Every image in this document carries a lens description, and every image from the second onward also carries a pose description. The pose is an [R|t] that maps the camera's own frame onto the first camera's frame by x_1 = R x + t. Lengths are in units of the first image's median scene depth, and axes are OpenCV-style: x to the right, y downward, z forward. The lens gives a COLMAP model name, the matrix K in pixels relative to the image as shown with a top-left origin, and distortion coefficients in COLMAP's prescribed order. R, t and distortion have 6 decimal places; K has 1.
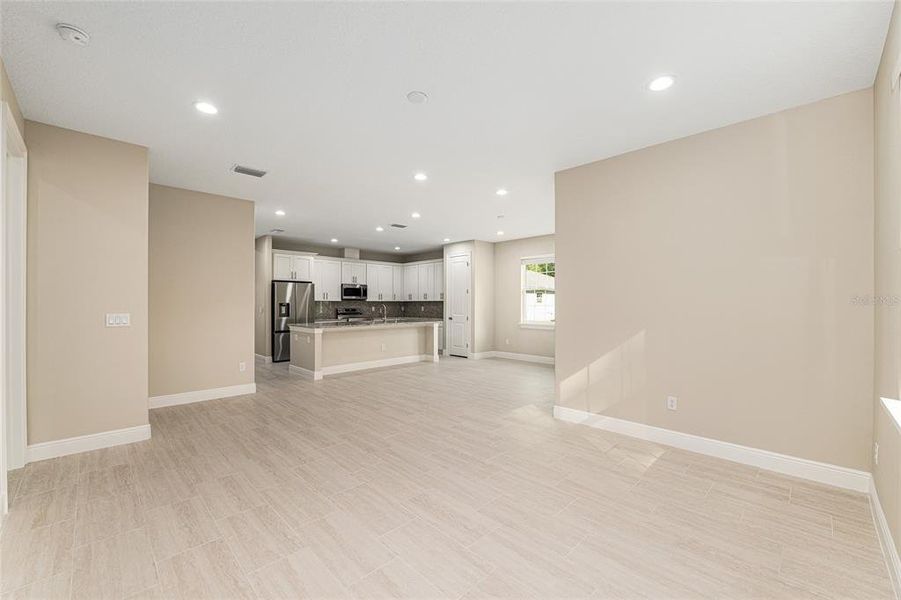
lens RADIAL K [[362.9, 0, 450.5], [0, 362.9, 300.0], [0, 0, 1]] dist [-0.000291, -0.000028]
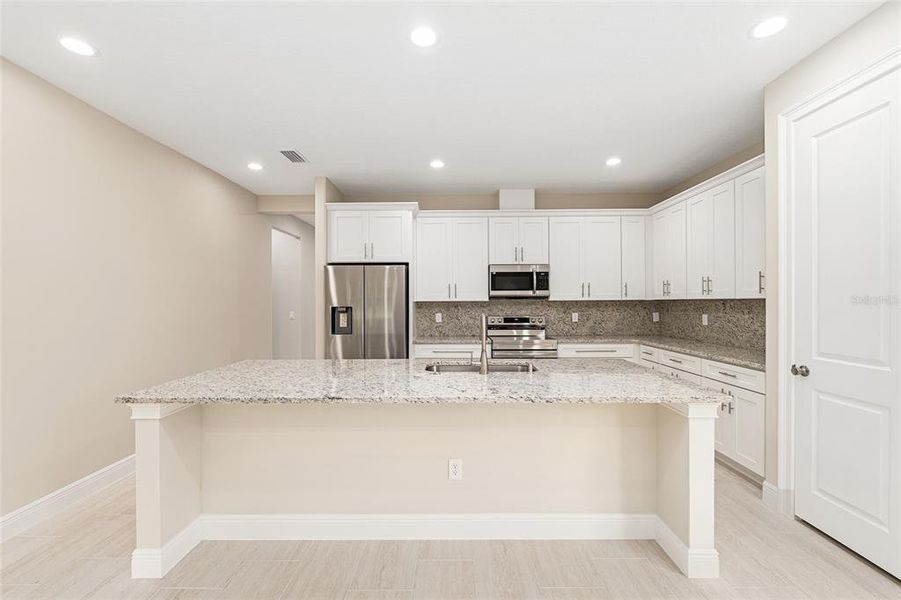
lens RADIAL K [[378.4, 0, 450.5], [0, 378.4, 300.0], [0, 0, 1]] dist [-0.001404, -0.000063]
pose [[0.706303, -0.007698, -0.707867, 0.013555], [0.012853, 0.999915, 0.001951, -0.000044], [0.707793, -0.010476, 0.706343, 0.619953]]
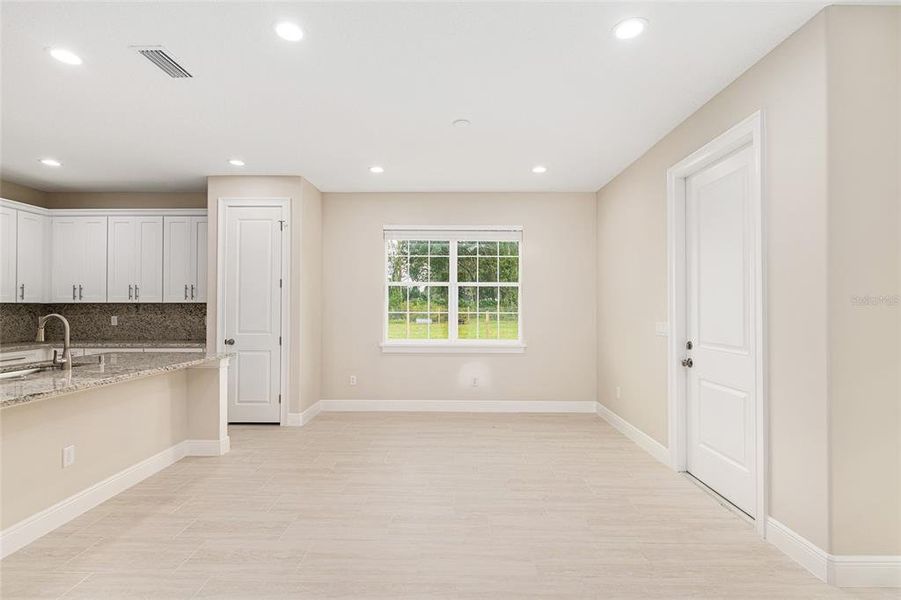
lens RADIAL K [[419.6, 0, 450.5], [0, 419.6, 300.0], [0, 0, 1]] dist [-0.000770, -0.000173]
pose [[0.710962, 0.010082, 0.703158, -0.162229], [-0.005657, 0.999947, -0.008618, 0.001784], [-0.703208, 0.002150, 0.710981, 0.413550]]
